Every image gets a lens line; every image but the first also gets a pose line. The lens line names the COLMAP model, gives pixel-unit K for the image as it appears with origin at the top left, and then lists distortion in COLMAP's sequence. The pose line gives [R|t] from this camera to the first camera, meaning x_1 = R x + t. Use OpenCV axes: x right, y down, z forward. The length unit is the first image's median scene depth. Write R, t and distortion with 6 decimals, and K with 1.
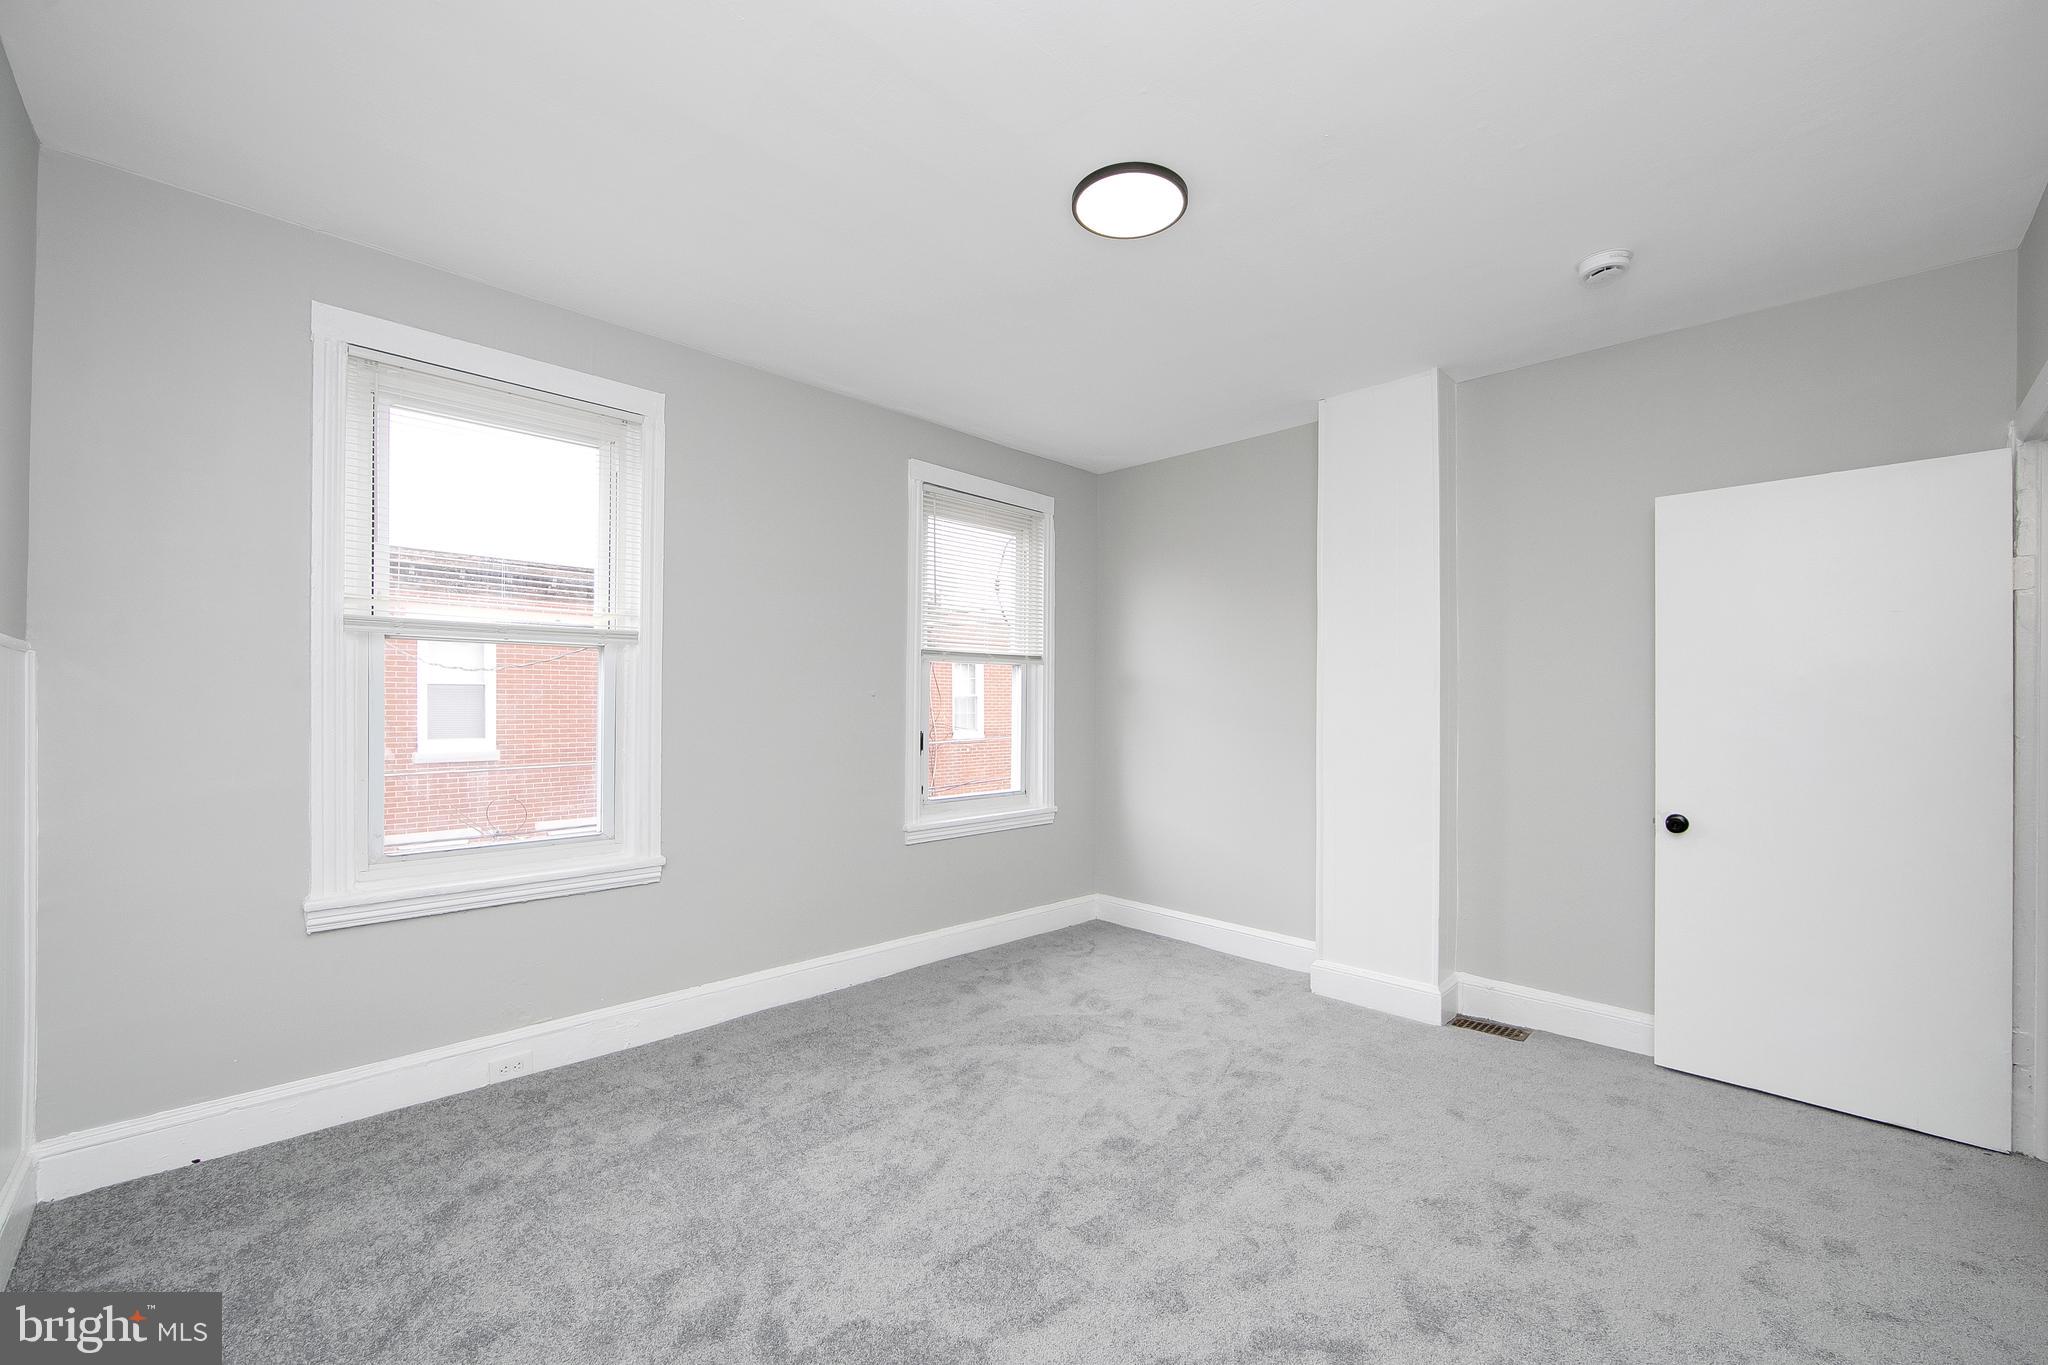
lens RADIAL K [[819.4, 0, 1015.4], [0, 819.4, 700.4], [0, 0, 1]] dist [-0.010825, 0.001466]
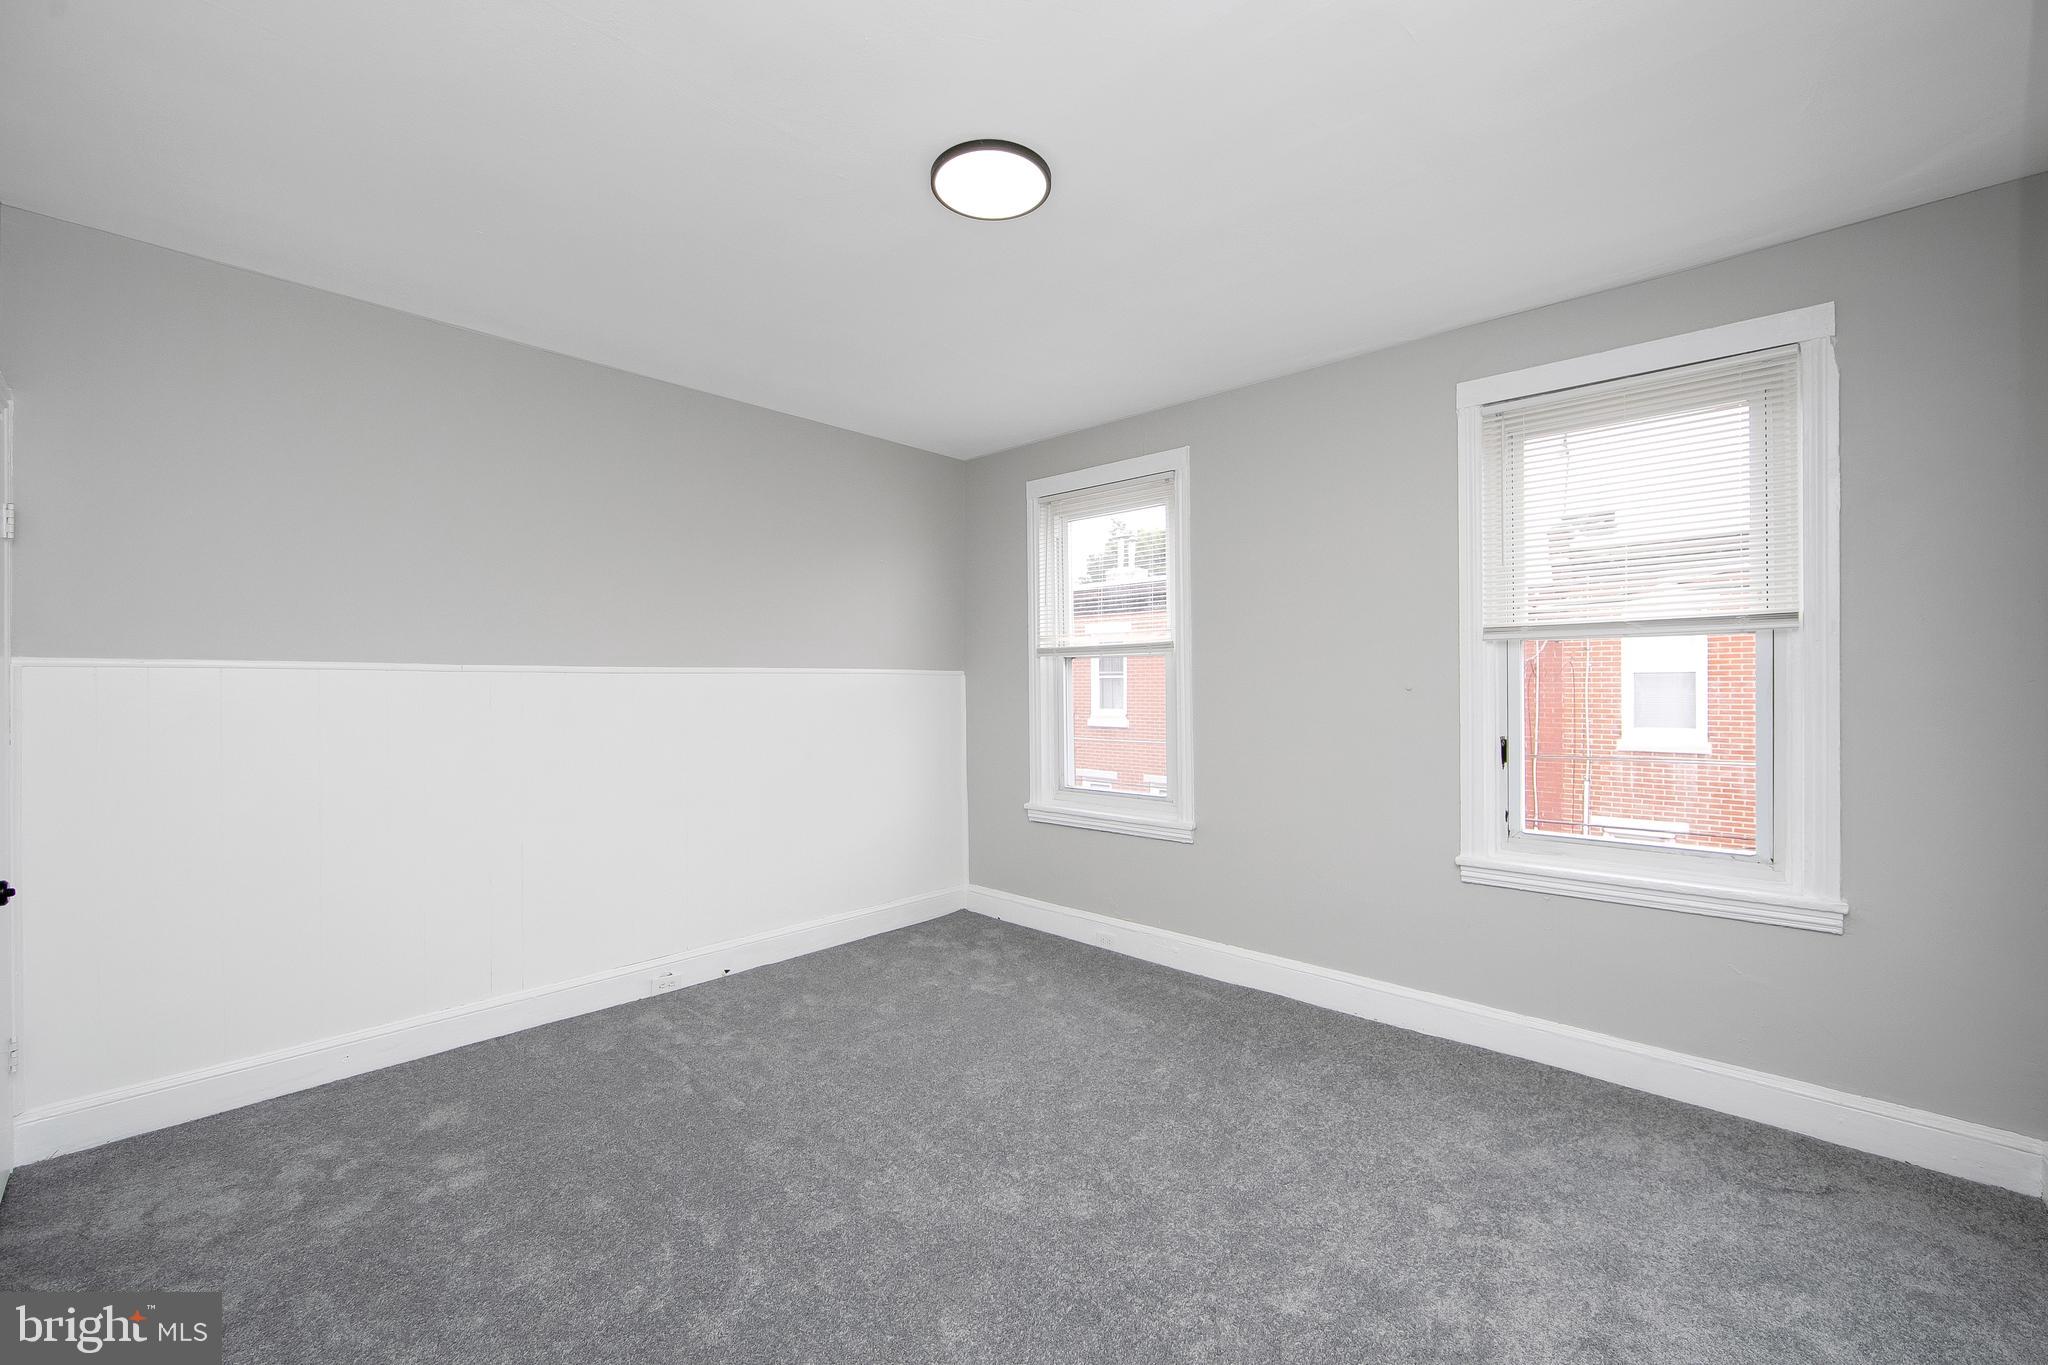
lens RADIAL K [[819.4, 0, 1027.7], [0, 819.4, 680.3], [0, 0, 1]] dist [-0.010825, 0.001466]
pose [[0.058366, -0.011559, -0.998228, 0.534081], [0.005590, 0.999921, -0.011251, -0.006963], [0.998280, -0.004923, 0.058426, 0.470126]]
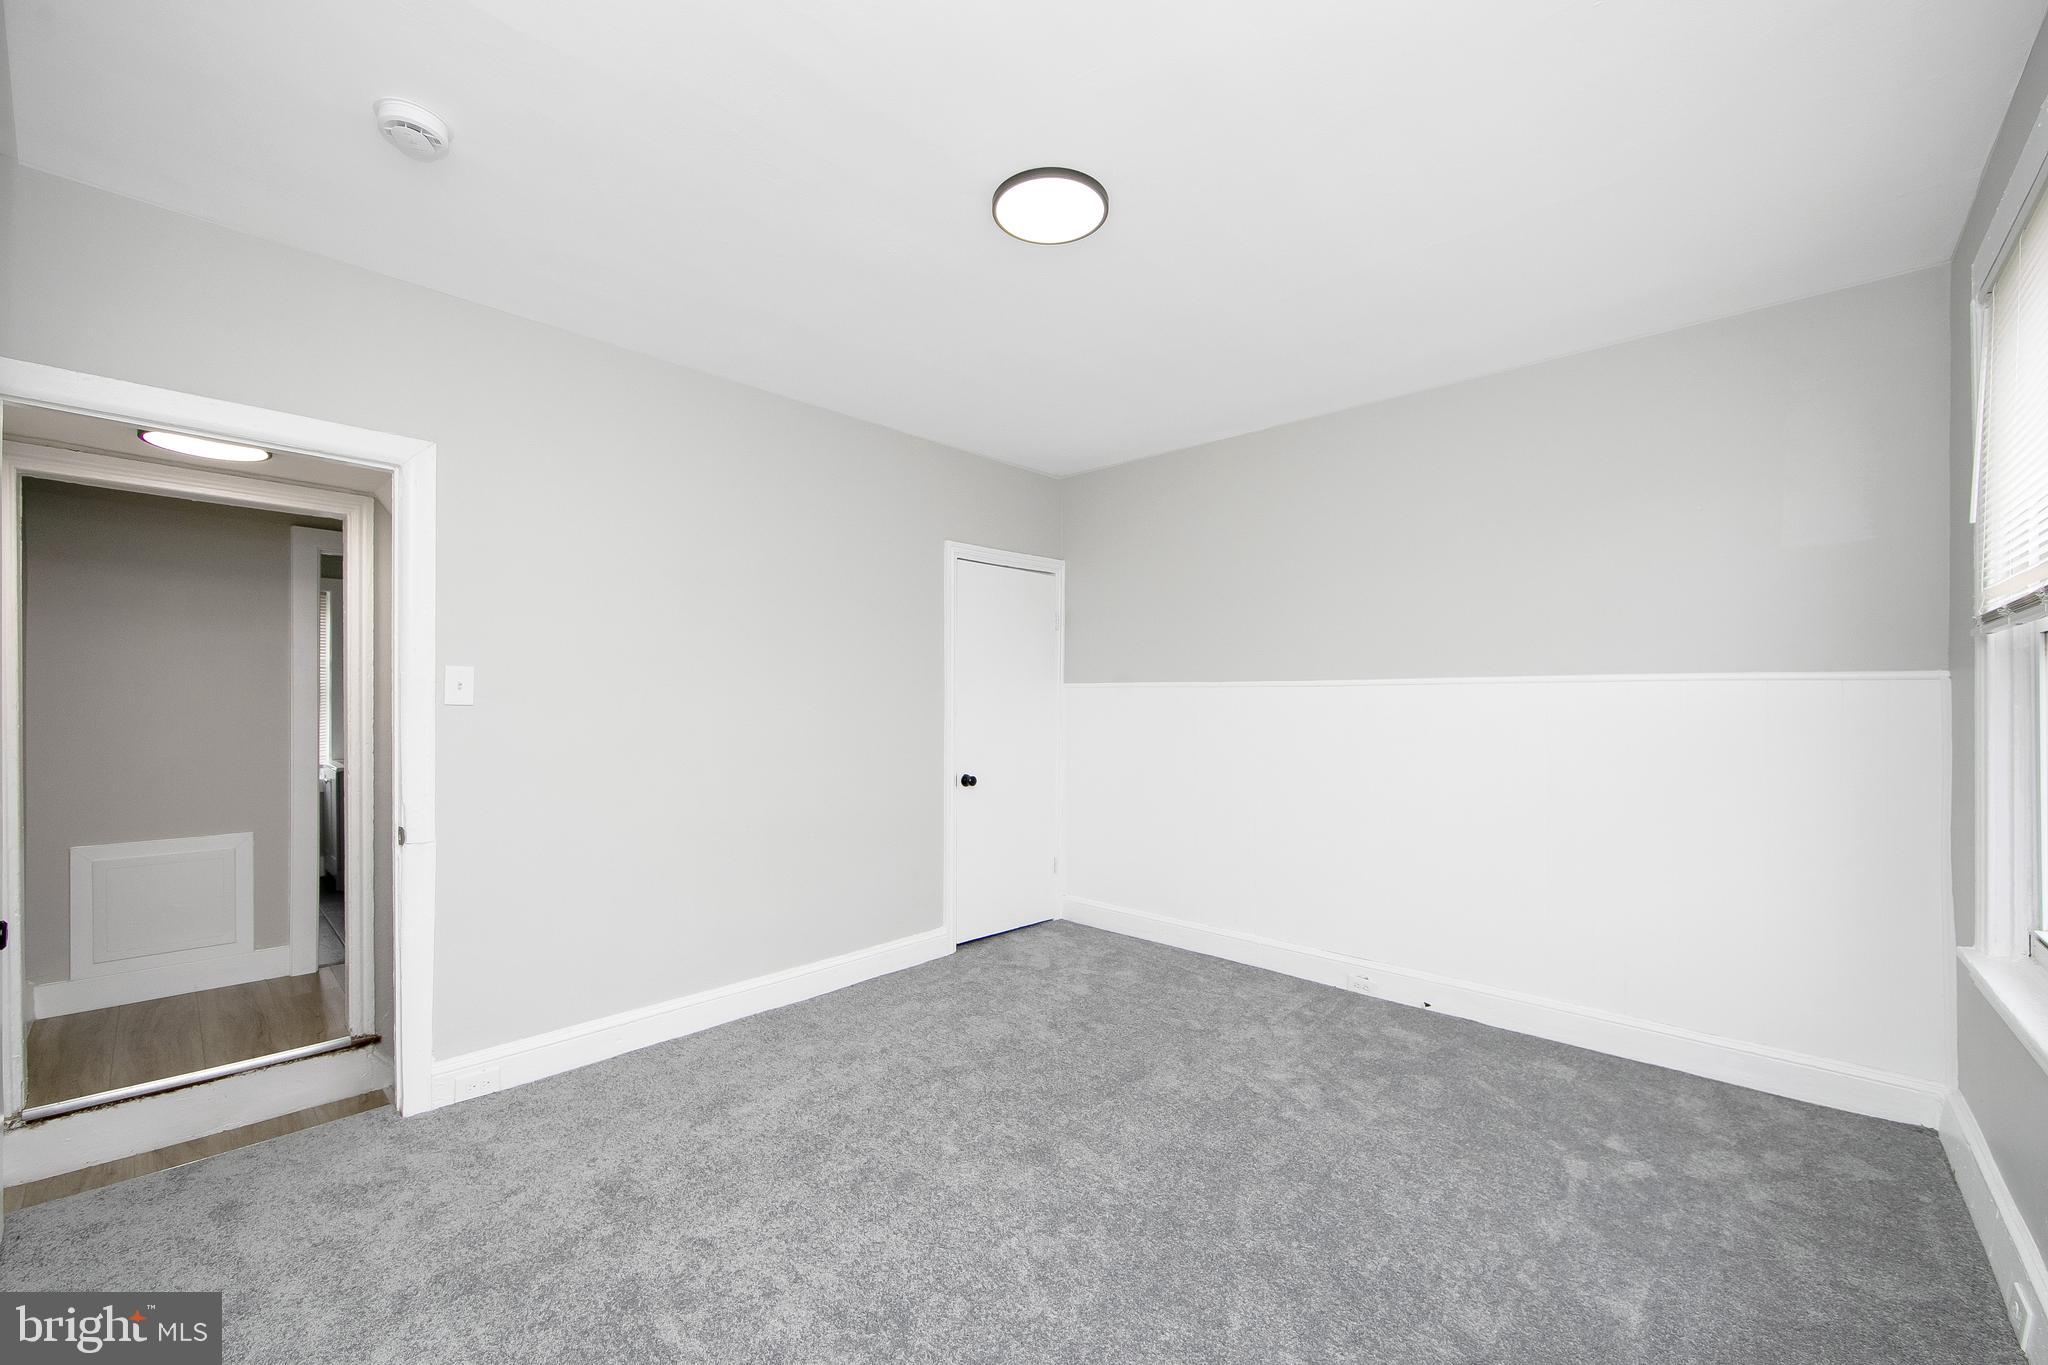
lens RADIAL K [[819.4, 0, 1033.0], [0, 819.4, 697.8], [0, 0, 1]] dist [-0.010825, 0.001466]
pose [[-0.998452, -0.016438, -0.053128, 0.092731], [-0.015845, 0.999808, -0.011554, 0.004279], [0.053307, -0.010694, -0.998521, 0.967379]]
